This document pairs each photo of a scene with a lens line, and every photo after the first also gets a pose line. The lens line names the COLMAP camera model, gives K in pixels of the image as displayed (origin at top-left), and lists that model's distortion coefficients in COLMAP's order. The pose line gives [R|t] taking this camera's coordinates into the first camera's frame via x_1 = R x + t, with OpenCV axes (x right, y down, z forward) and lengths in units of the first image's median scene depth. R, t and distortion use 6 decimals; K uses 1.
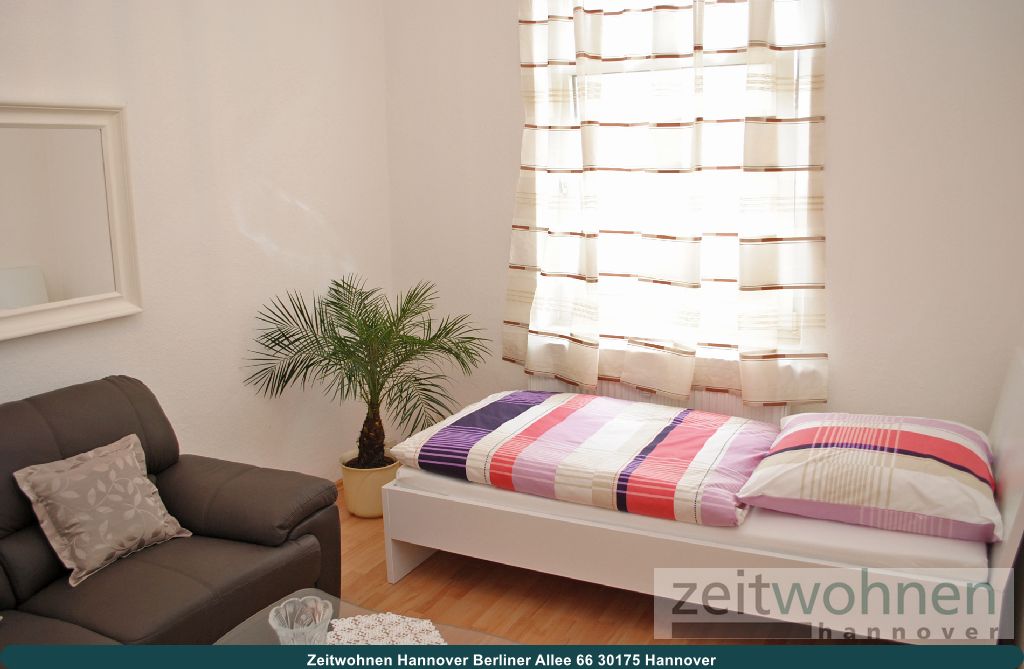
lens RADIAL K [[849.6, 0, 514.9], [0, 849.6, 314.2], [0, 0, 1]] dist [-0.014737, -0.002814]
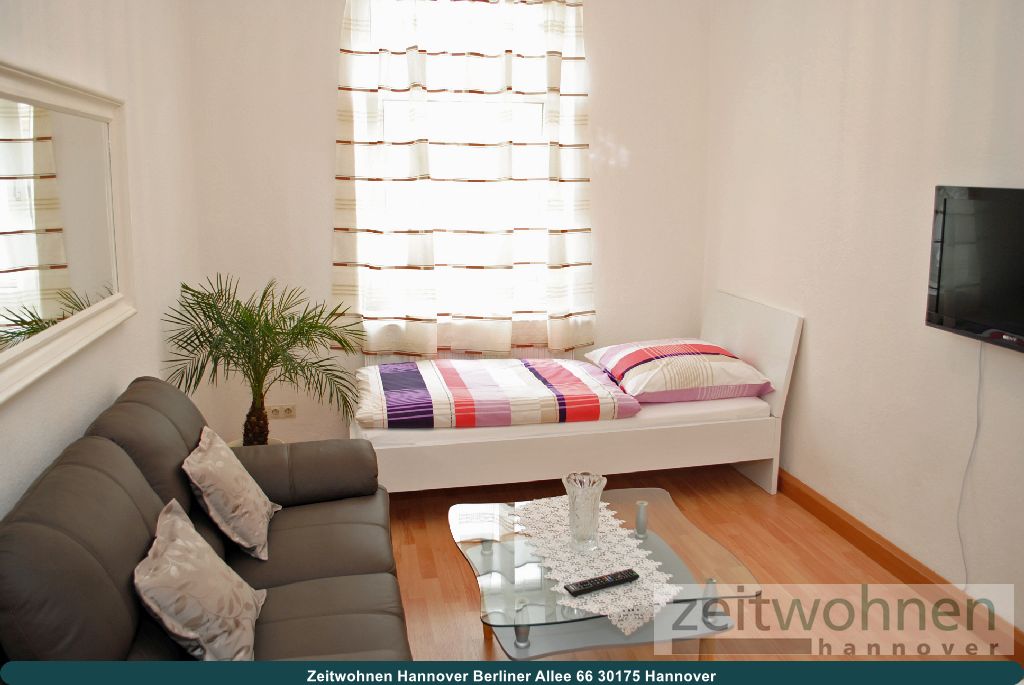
lens RADIAL K [[818.4, 0, 512.0], [0, 818.4, 342.5], [0, 0, 1]] dist [-0.065229, -0.000488]
pose [[0.780949, -0.100253, 0.616496, -0.582814], [0.097013, 0.994525, 0.038836, 0.033798], [-0.617014, 0.029479, 0.786400, -0.001472]]
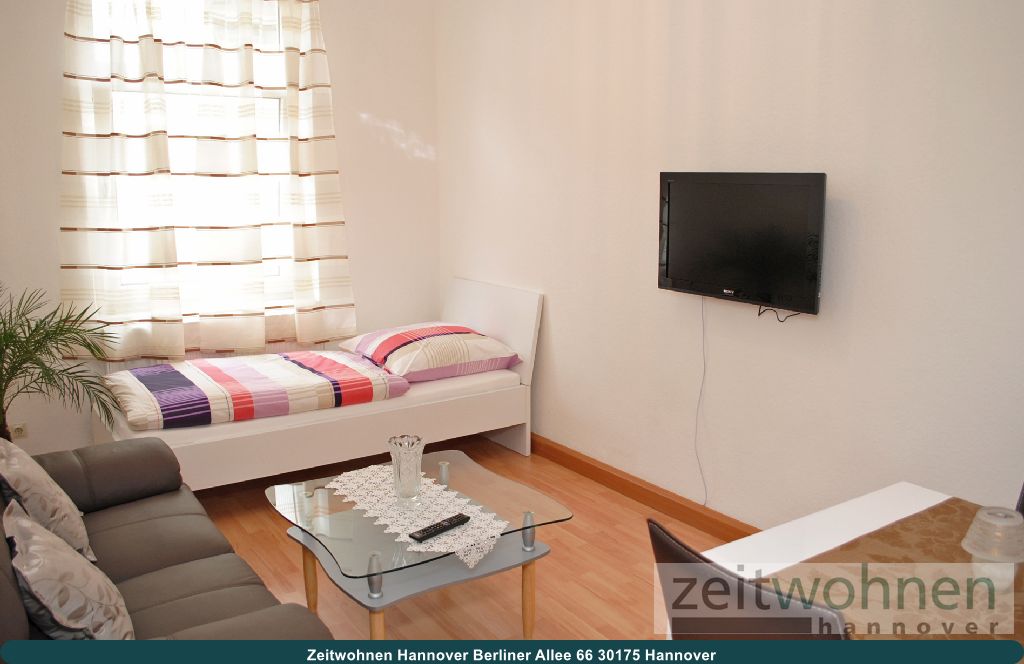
lens RADIAL K [[831.7, 0, 512.0], [0, 831.7, 332.0], [0, 0, 1]] dist [-0.050206, 0.000162]
pose [[0.486033, -0.132843, 0.863785, -0.716651], [0.150784, 0.986304, 0.066842, 0.046709], [-0.860834, 0.097757, 0.499407, 0.032332]]
